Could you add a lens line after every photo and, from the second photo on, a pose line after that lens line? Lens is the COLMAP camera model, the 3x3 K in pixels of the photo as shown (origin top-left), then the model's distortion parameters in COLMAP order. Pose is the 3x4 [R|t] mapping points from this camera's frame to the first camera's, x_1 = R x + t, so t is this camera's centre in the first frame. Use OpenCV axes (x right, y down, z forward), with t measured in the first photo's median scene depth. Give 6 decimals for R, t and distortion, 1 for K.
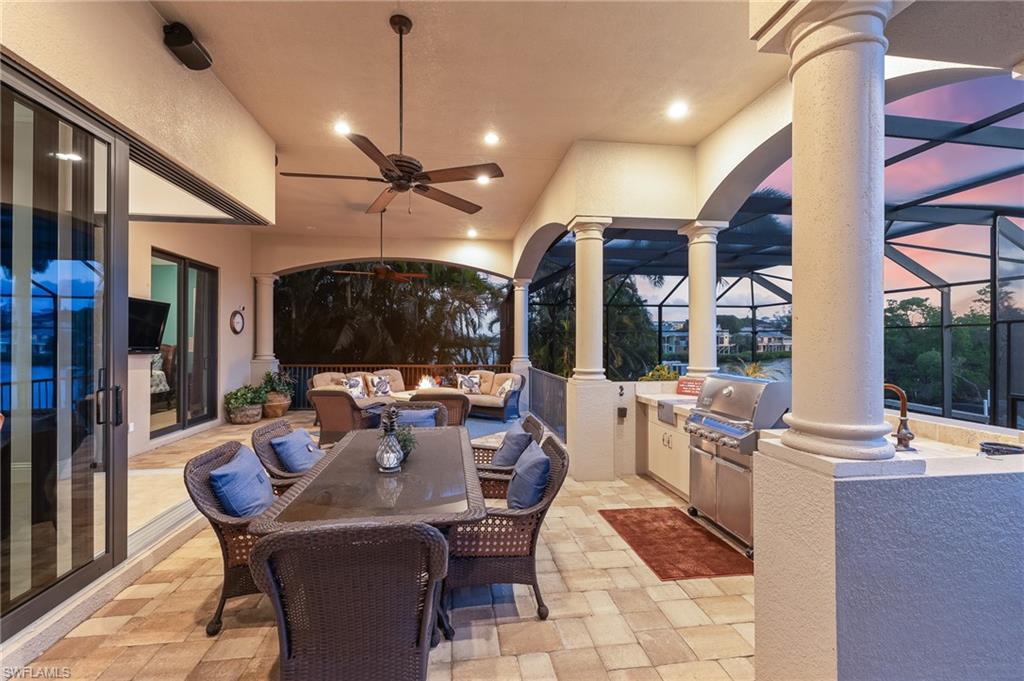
lens RADIAL K [[426.8, 0, 510.5], [0, 426.8, 342.7], [0, 0, 1]] dist [0.000223, 0.000047]
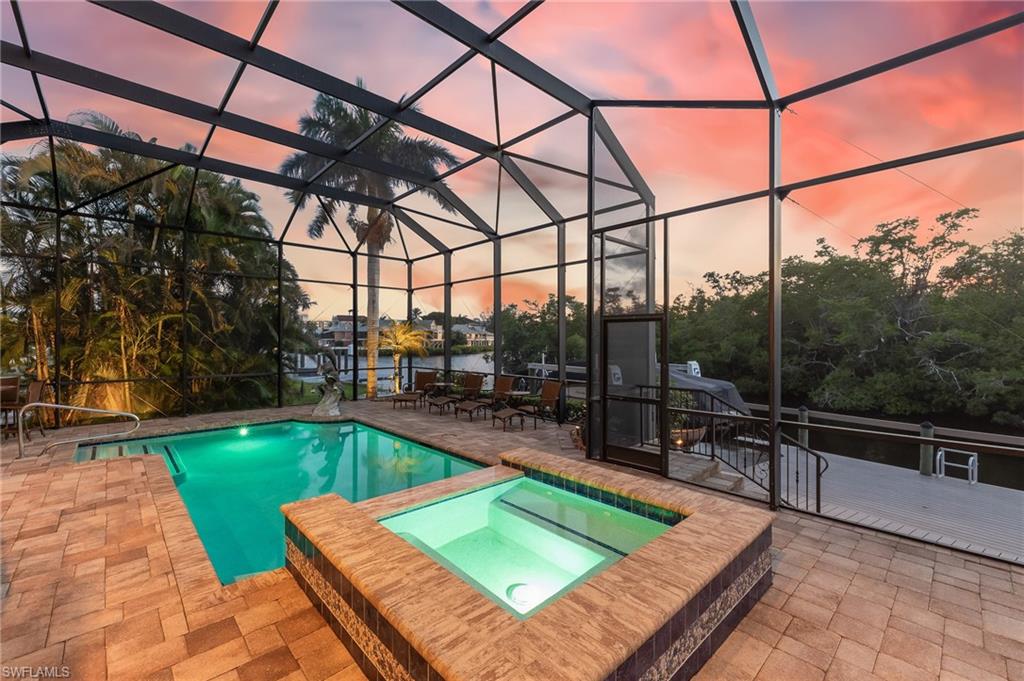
lens RADIAL K [[426.8, 0, 510.5], [0, 426.8, 342.7], [0, 0, 1]] dist [0.000223, 0.000047]
pose [[0.818456, -0.001763, 0.574567, 0.106227], [0.001737, 0.999998, 0.000595, 0.034117], [-0.574567, 0.000511, 0.818458, 0.082320]]
